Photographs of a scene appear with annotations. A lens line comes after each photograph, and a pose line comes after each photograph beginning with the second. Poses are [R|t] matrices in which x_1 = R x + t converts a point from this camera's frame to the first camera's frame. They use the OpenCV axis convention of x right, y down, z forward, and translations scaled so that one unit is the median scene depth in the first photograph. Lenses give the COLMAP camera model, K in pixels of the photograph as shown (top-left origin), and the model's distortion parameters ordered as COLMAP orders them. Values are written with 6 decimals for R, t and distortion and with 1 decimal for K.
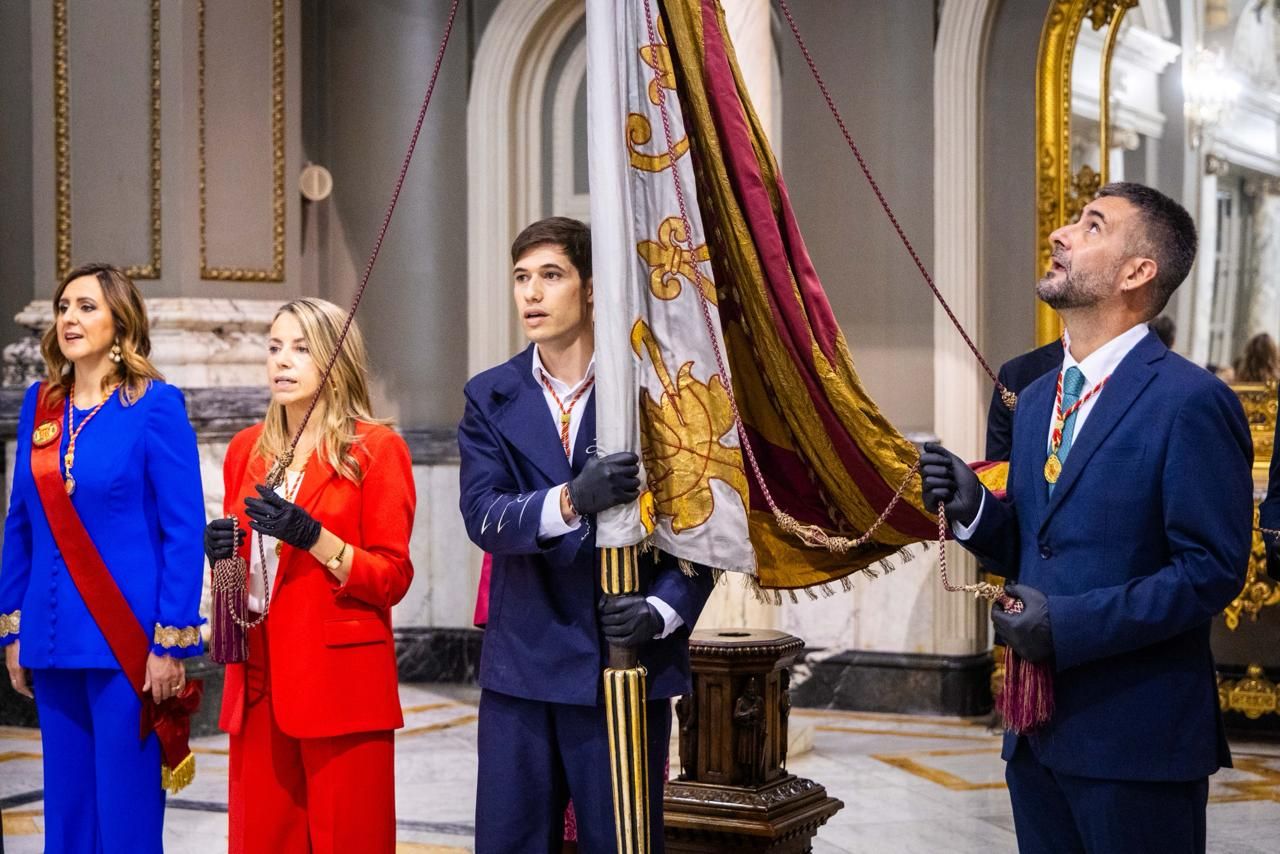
lens RADIAL K [[2502.0, 0, 640.3], [0, 2502.0, 397.1], [0, 0, 1]] dist [0.044054, 0.074702]
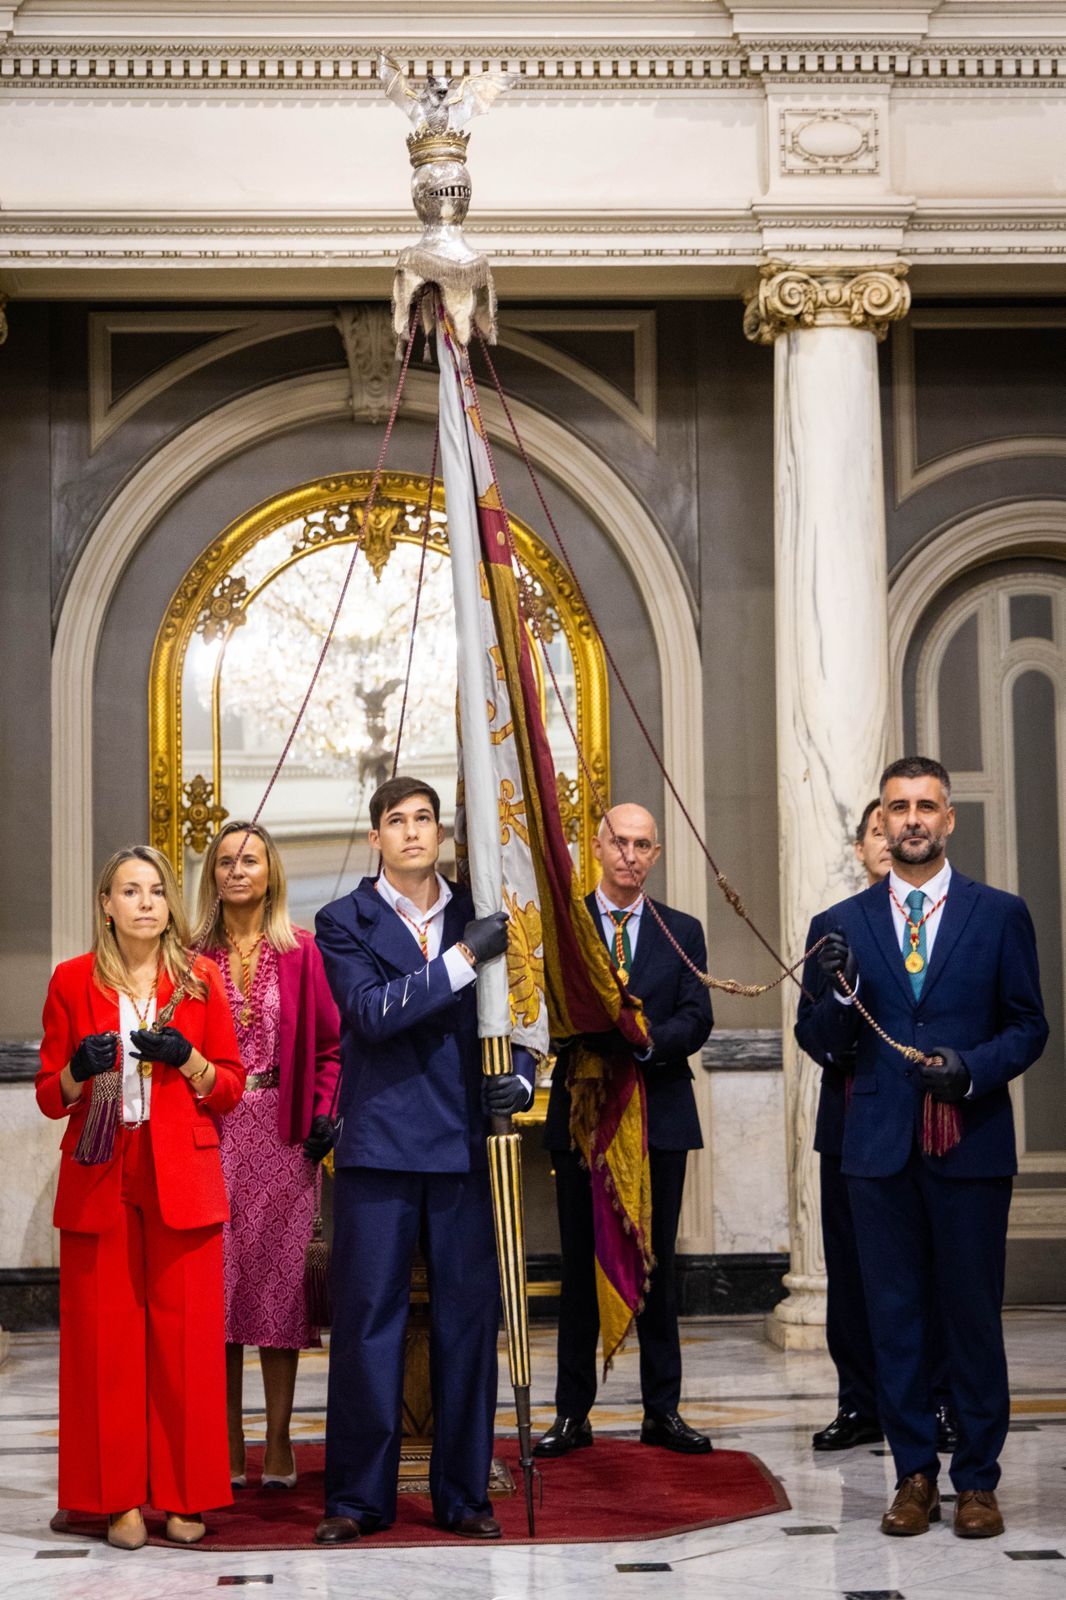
lens RADIAL K [[3127.5, 0, 505.4], [0, 3127.5, 766.4], [0, 0, 1]] dist [0.044054, 0.074702]
pose [[0.855210, 0.035366, 0.517073, -0.375109], [0.020943, 0.994496, -0.102660, 0.038011], [-0.517858, 0.098625, 0.849762, -0.152000]]
